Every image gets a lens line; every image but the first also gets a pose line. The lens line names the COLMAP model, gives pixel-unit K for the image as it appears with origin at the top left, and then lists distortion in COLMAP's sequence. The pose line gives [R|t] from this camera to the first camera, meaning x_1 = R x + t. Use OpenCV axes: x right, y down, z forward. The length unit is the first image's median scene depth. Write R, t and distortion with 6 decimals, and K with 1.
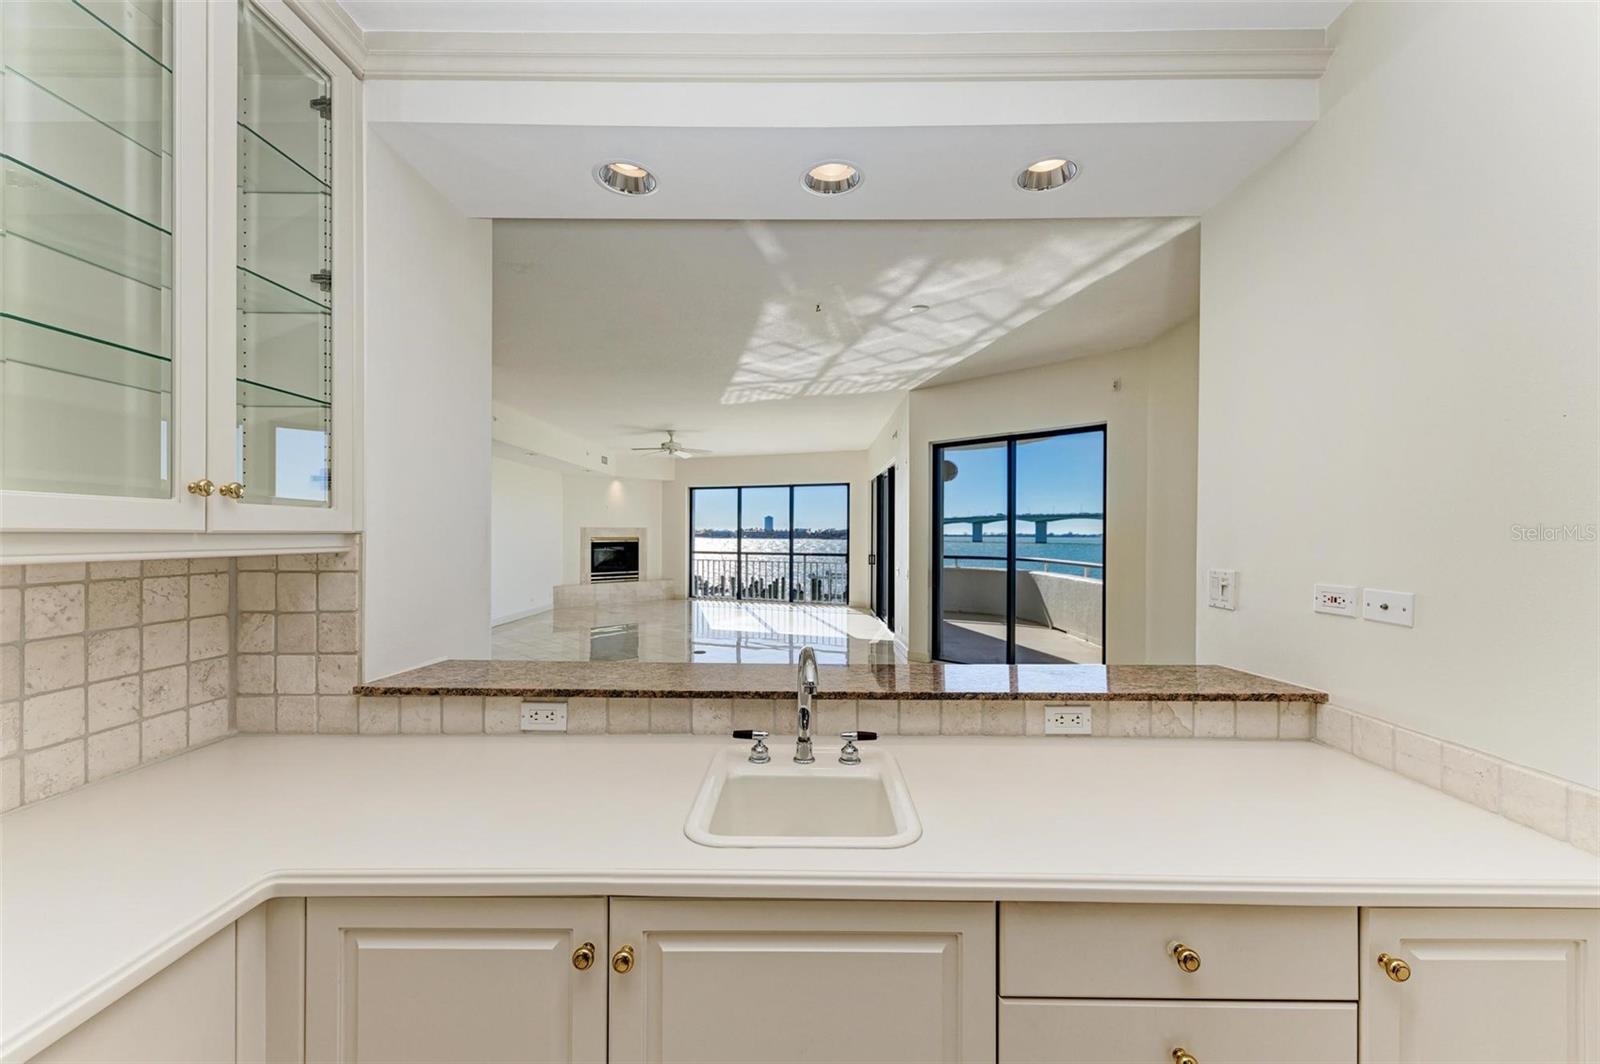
lens RADIAL K [[630.9, 0, 799.5], [0, 630.9, 535.3], [0, 0, 1]] dist [0.010850, -0.000204]
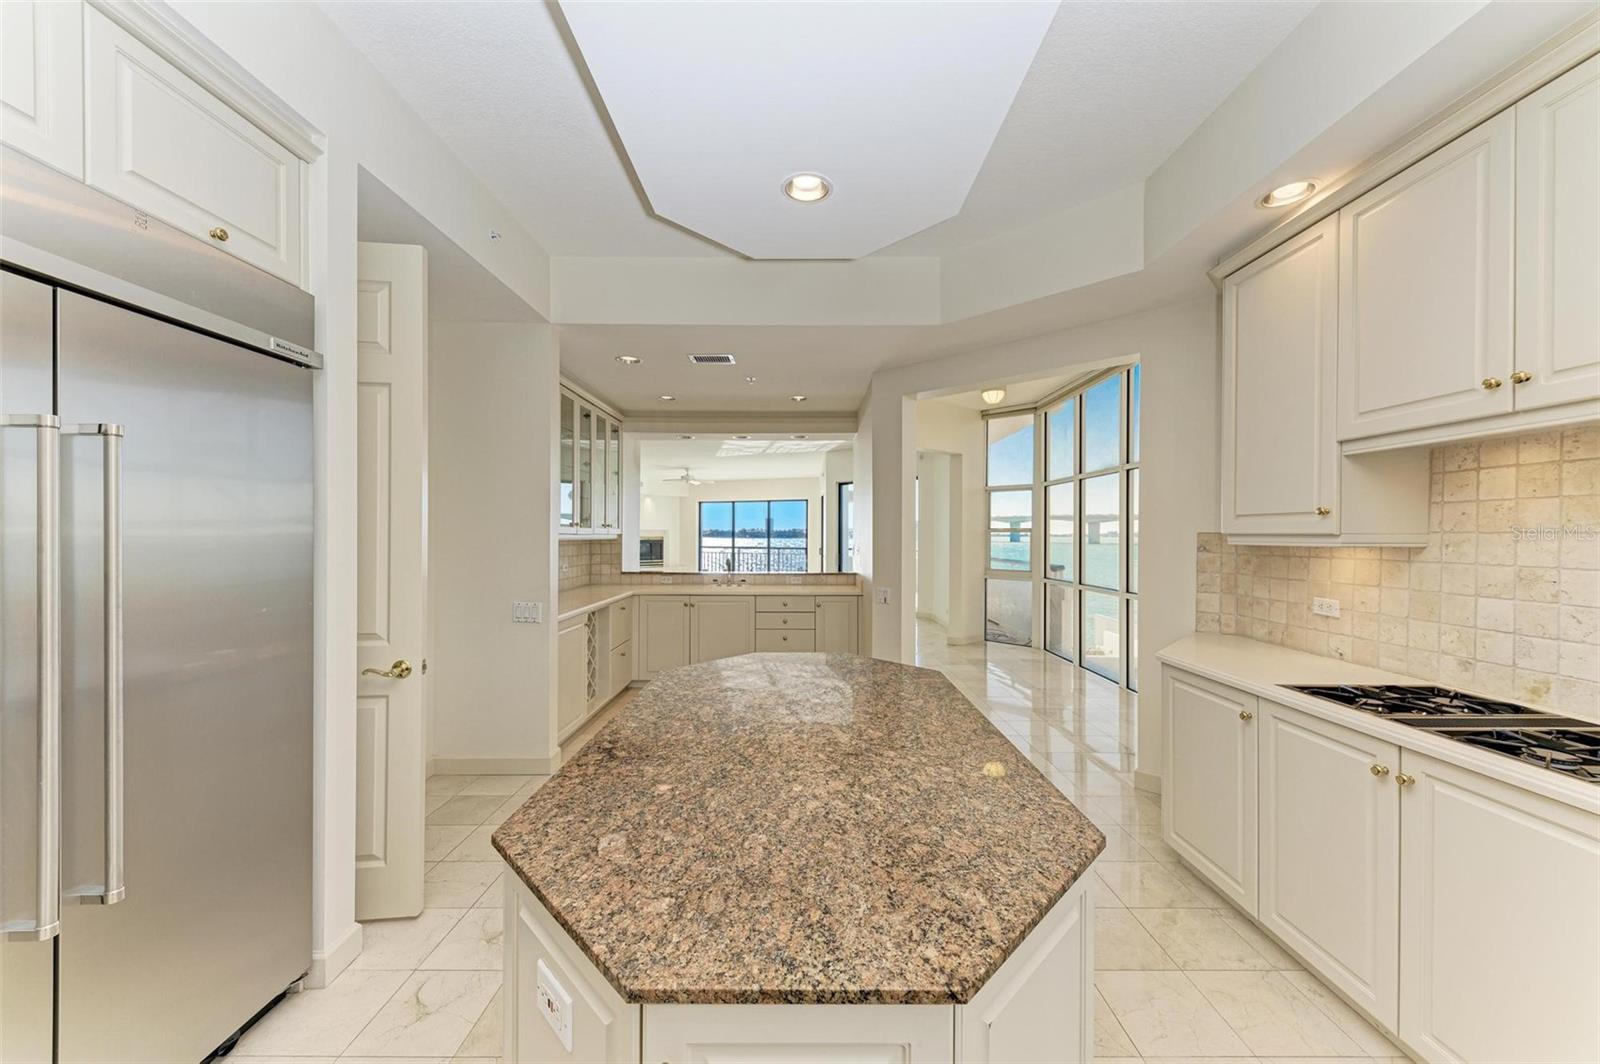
lens RADIAL K [[575.9, 0, 800.0], [0, 575.9, 532.0], [0, 0, 1]] dist [0.003287, -0.000094]
pose [[0.999990, -0.000234, 0.004485, 0.133971], [0.000261, 0.999981, -0.006087, 0.001586], [-0.004484, 0.006088, 0.999971, -0.834282]]
